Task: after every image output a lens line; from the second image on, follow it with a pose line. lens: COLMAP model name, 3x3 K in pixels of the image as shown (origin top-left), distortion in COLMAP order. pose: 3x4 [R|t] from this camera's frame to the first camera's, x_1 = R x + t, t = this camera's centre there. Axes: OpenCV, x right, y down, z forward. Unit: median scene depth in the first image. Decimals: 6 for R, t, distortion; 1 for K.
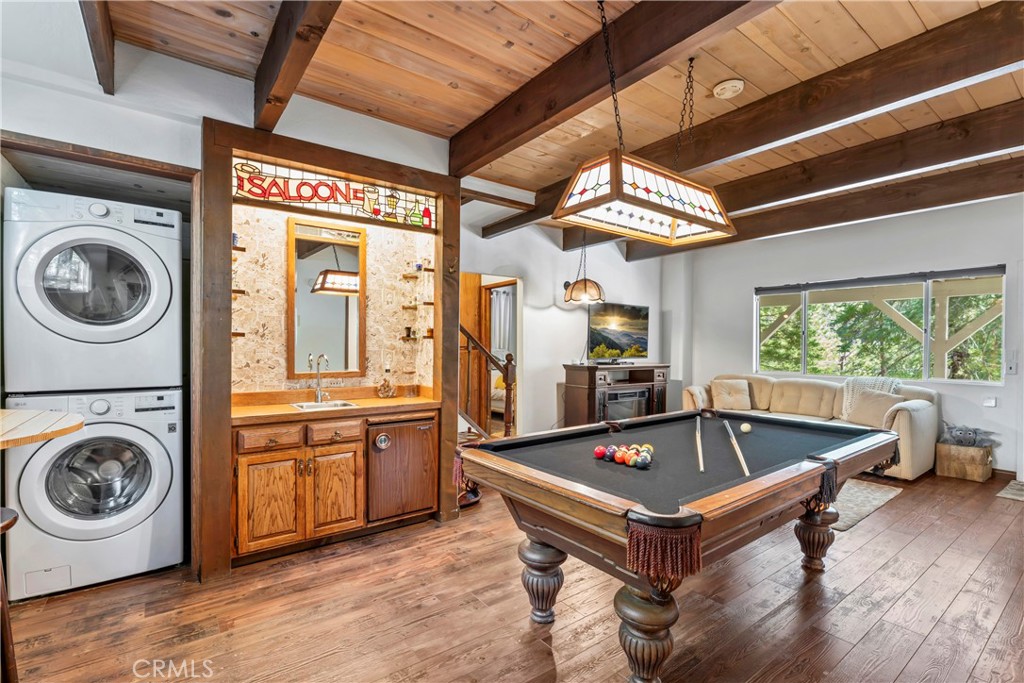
lens RADIAL K [[470.3, 0, 511.5], [0, 470.3, 349.2], [0, 0, 1]] dist [-0.001683, -0.000111]
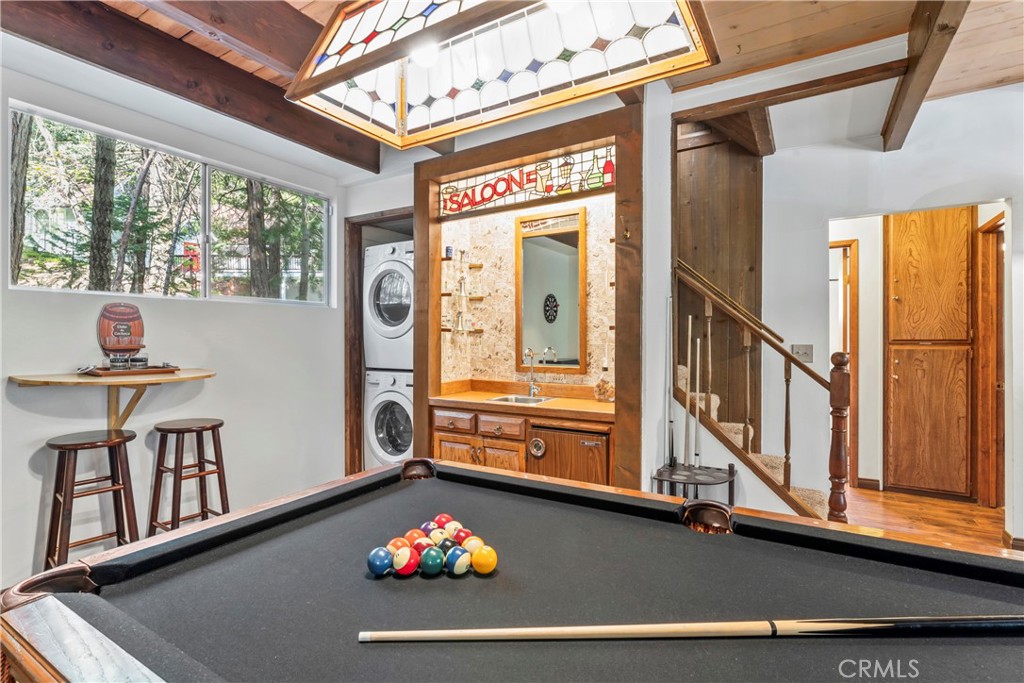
lens RADIAL K [[478.1, 0, 512.0], [0, 478.1, 341.5], [0, 0, 1]] dist [0.000023, -0.000111]
pose [[0.366132, 0.001097, -0.930562, 0.500401], [-0.003762, 0.999993, -0.000302, -0.002599], [0.930555, 0.003611, 0.366134, 0.573161]]
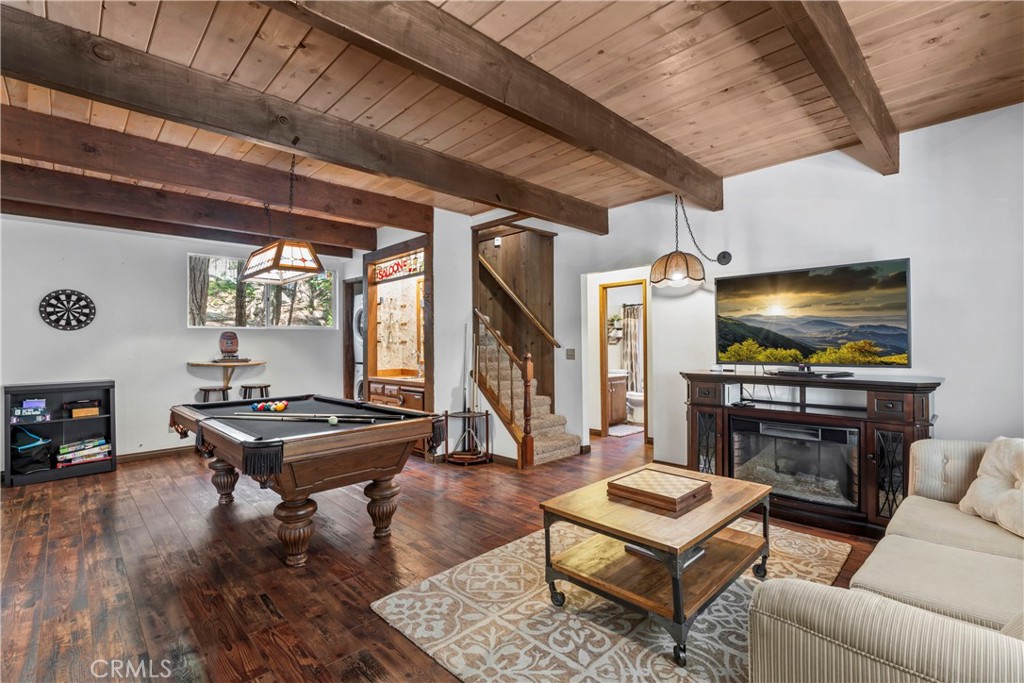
lens RADIAL K [[463.8, 0, 511.8], [0, 463.8, 345.1], [0, 0, 1]] dist [-0.001084, -0.000204]
pose [[0.124728, -0.004083, -0.992183, 1.395509], [0.000735, 0.999992, -0.004023, -0.004840], [0.992191, -0.000227, 0.124730, 1.098293]]
